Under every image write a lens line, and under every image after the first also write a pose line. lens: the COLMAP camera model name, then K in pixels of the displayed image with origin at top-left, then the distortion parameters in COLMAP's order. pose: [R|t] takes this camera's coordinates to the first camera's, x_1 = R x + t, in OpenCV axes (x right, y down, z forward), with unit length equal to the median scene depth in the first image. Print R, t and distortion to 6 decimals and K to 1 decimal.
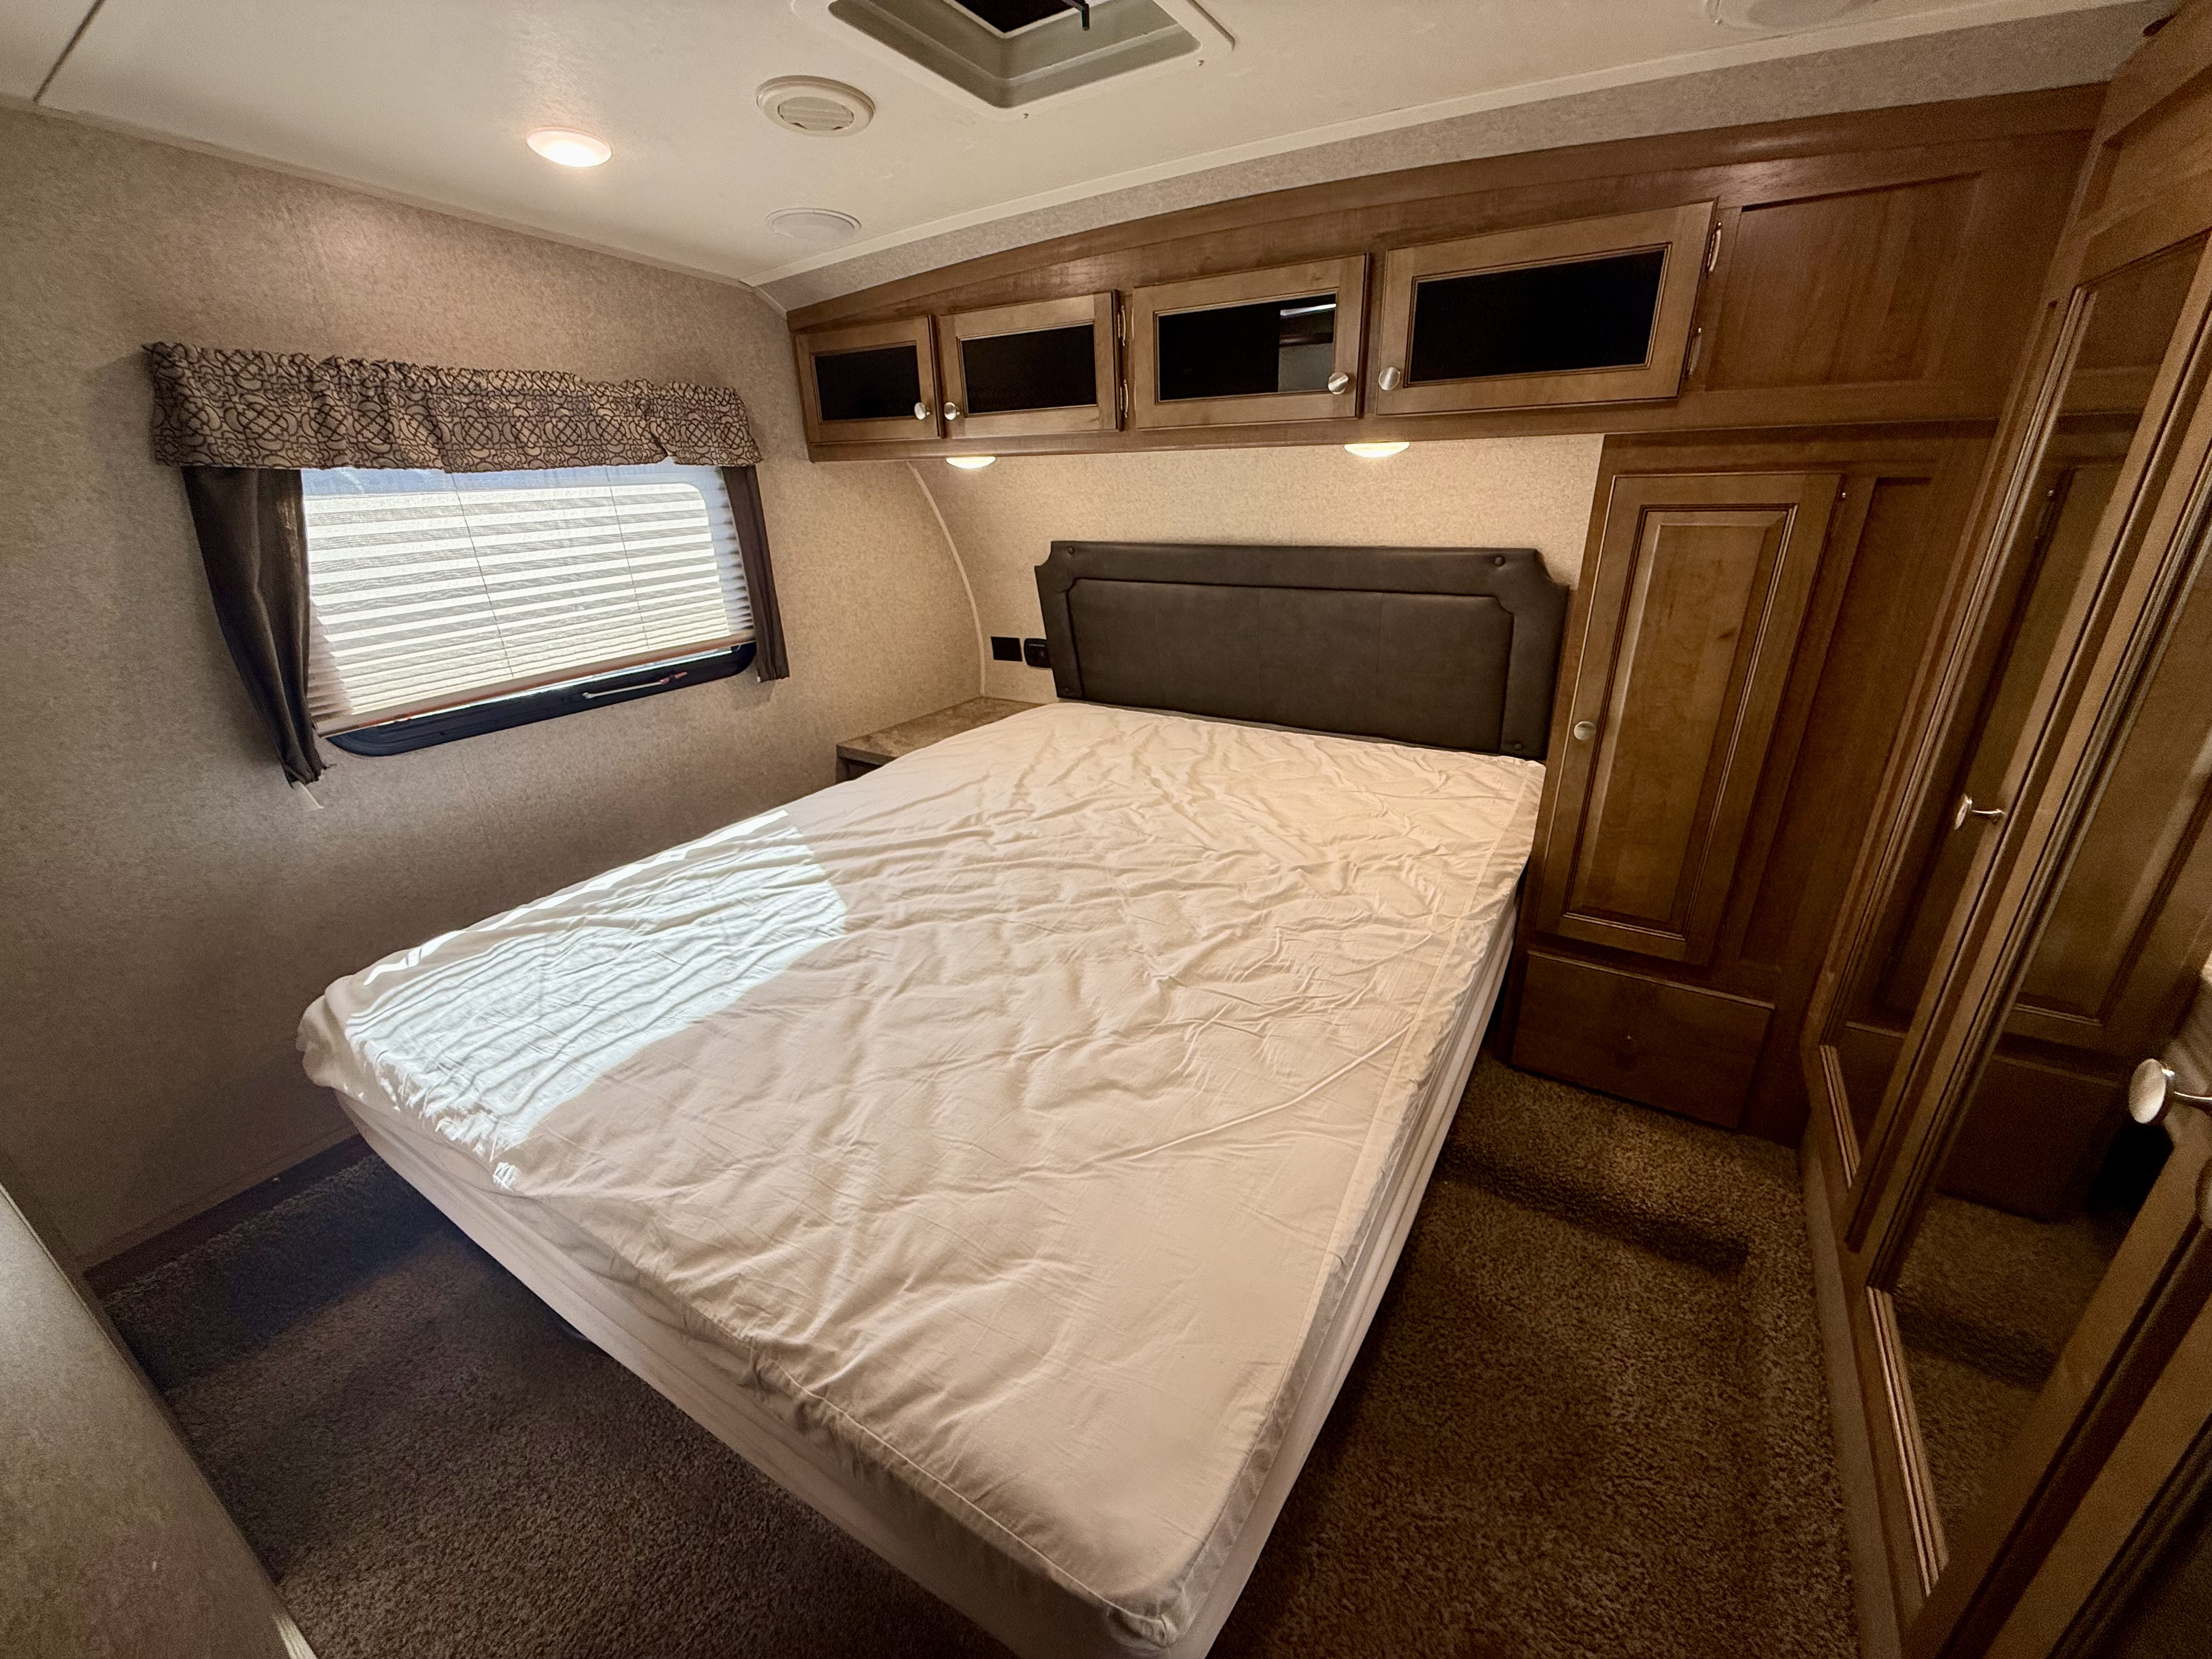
lens RADIAL K [[877.8, 0, 1103.1], [0, 877.8, 829.7], [0, 0, 1]] dist [-0.001321, 0.000100]
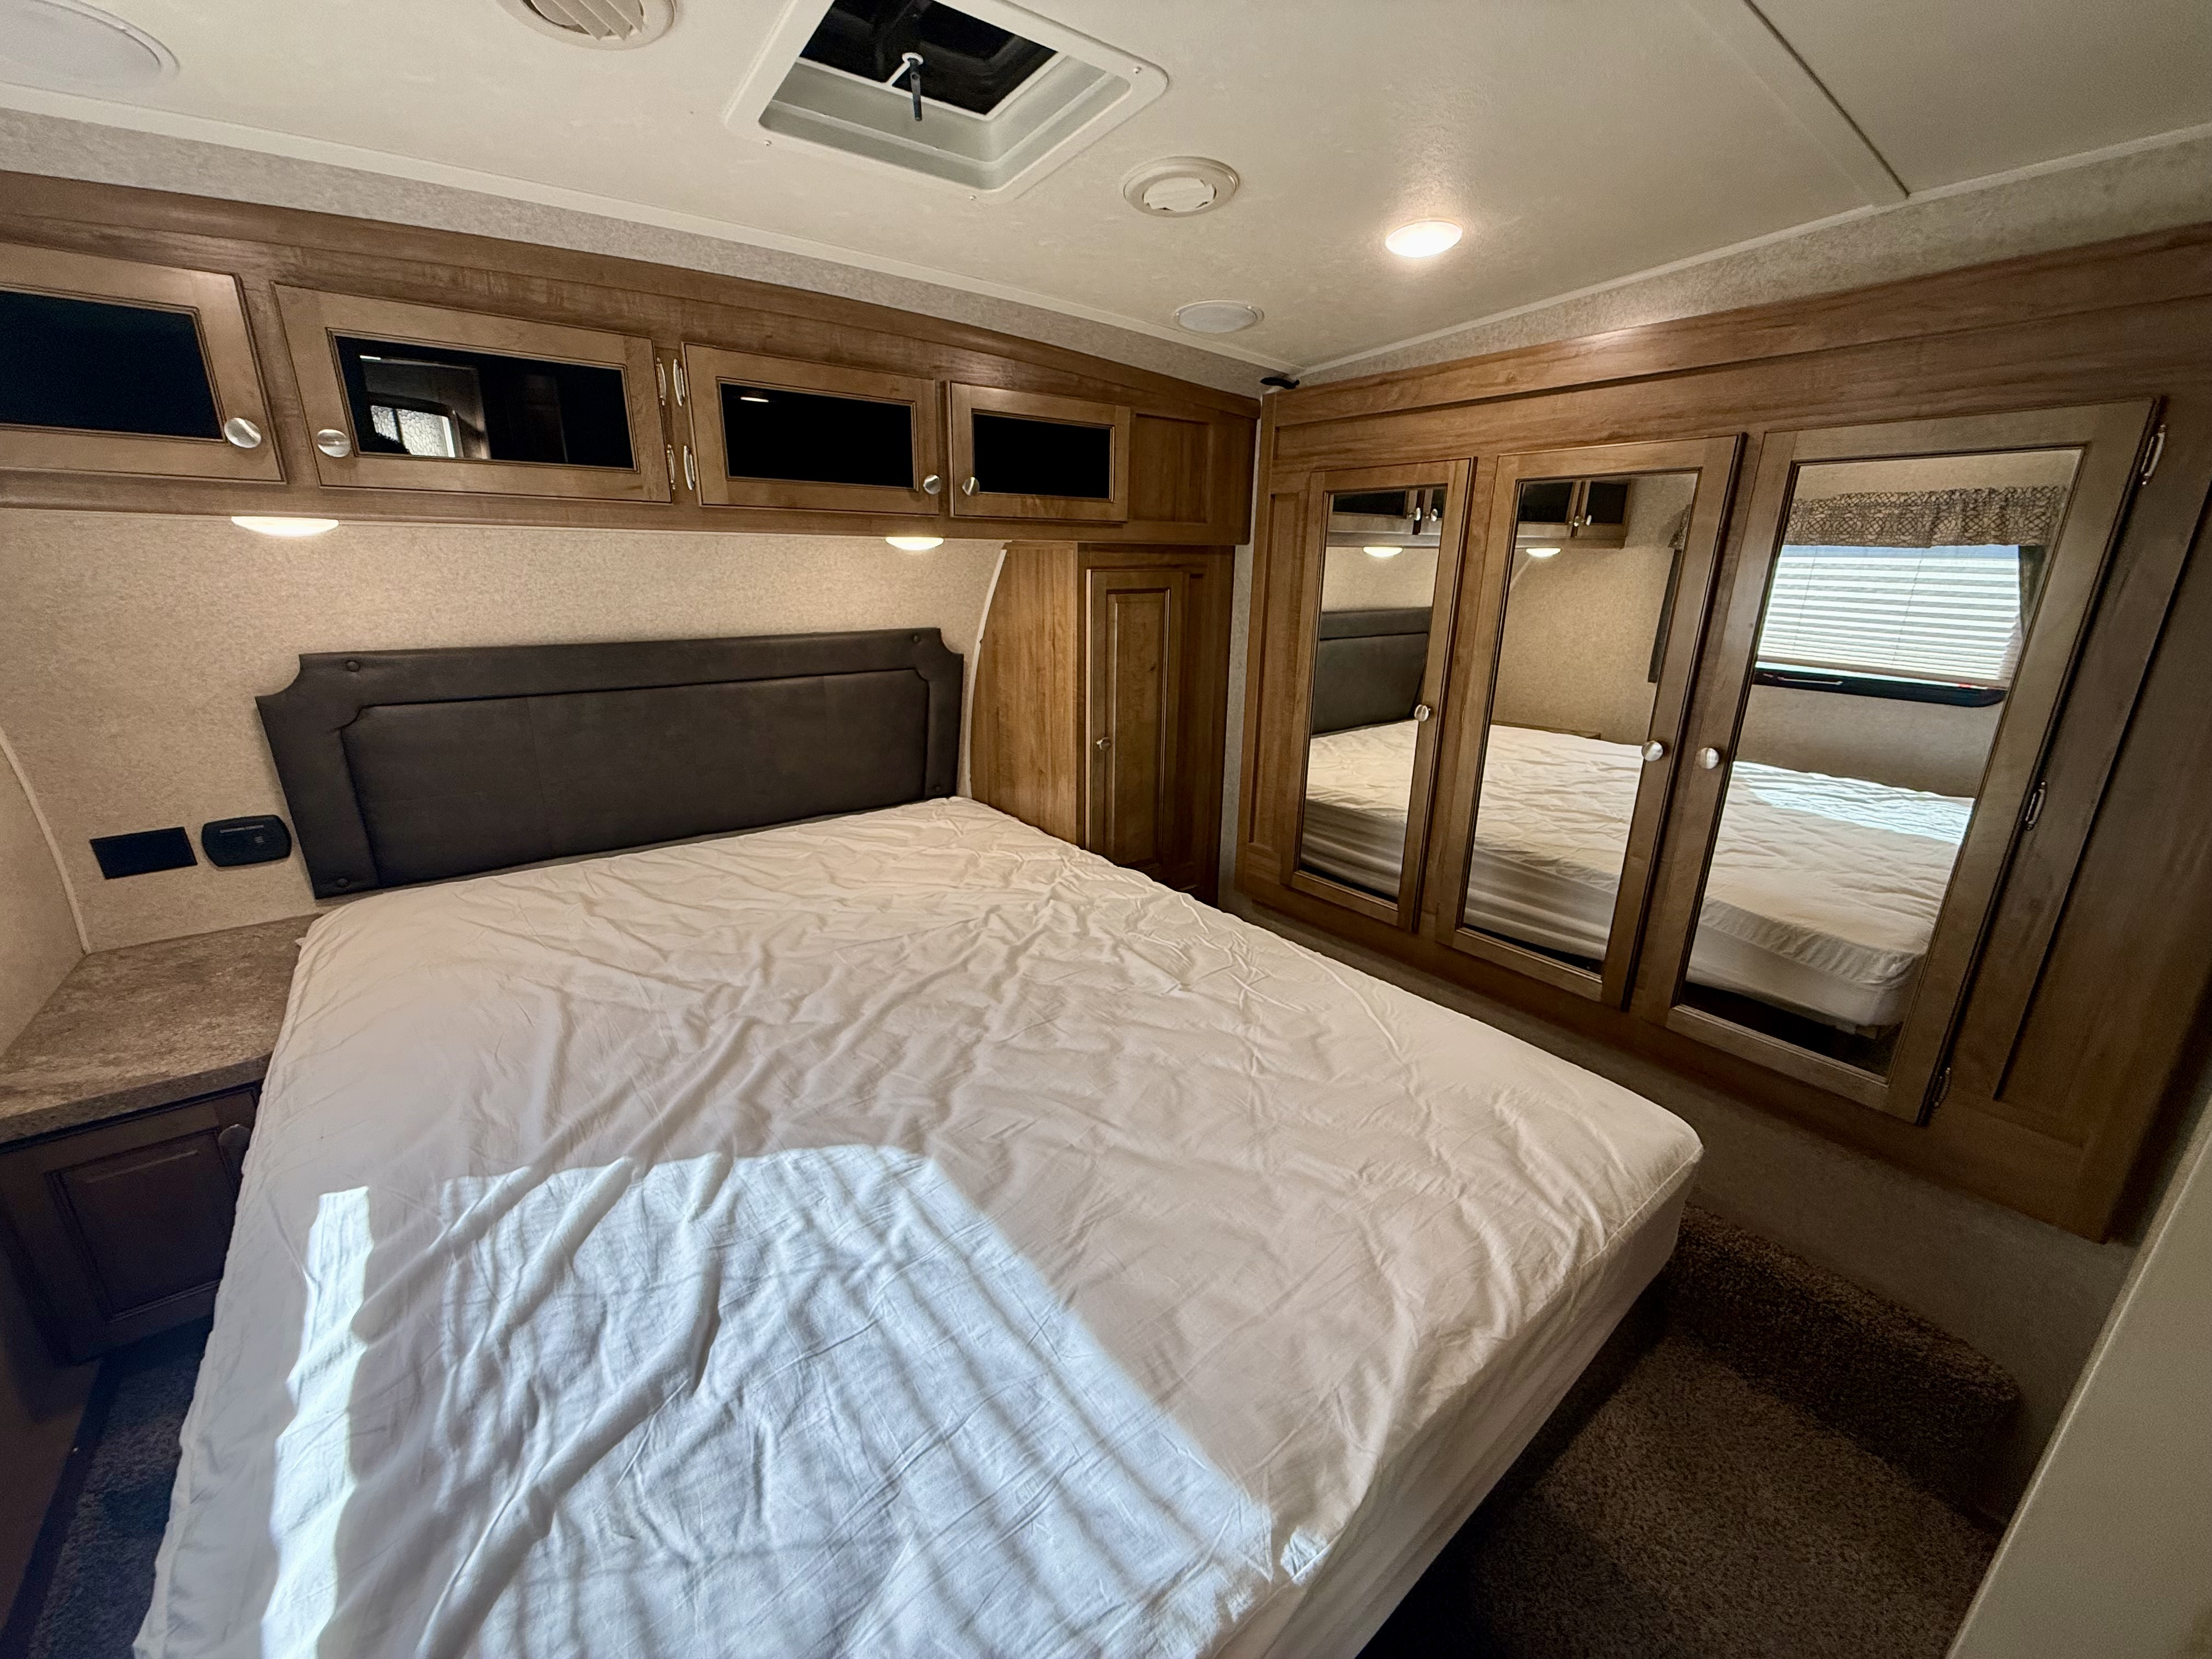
lens RADIAL K [[877.8, 0, 1103.1], [0, 877.8, 829.7], [0, 0, 1]] dist [-0.001321, 0.000100]
pose [[0.348961, -0.245252, 0.904476, -0.763537], [0.337480, 0.933281, 0.122858, -0.158344], [-0.874262, 0.262370, 0.408446, 0.456766]]
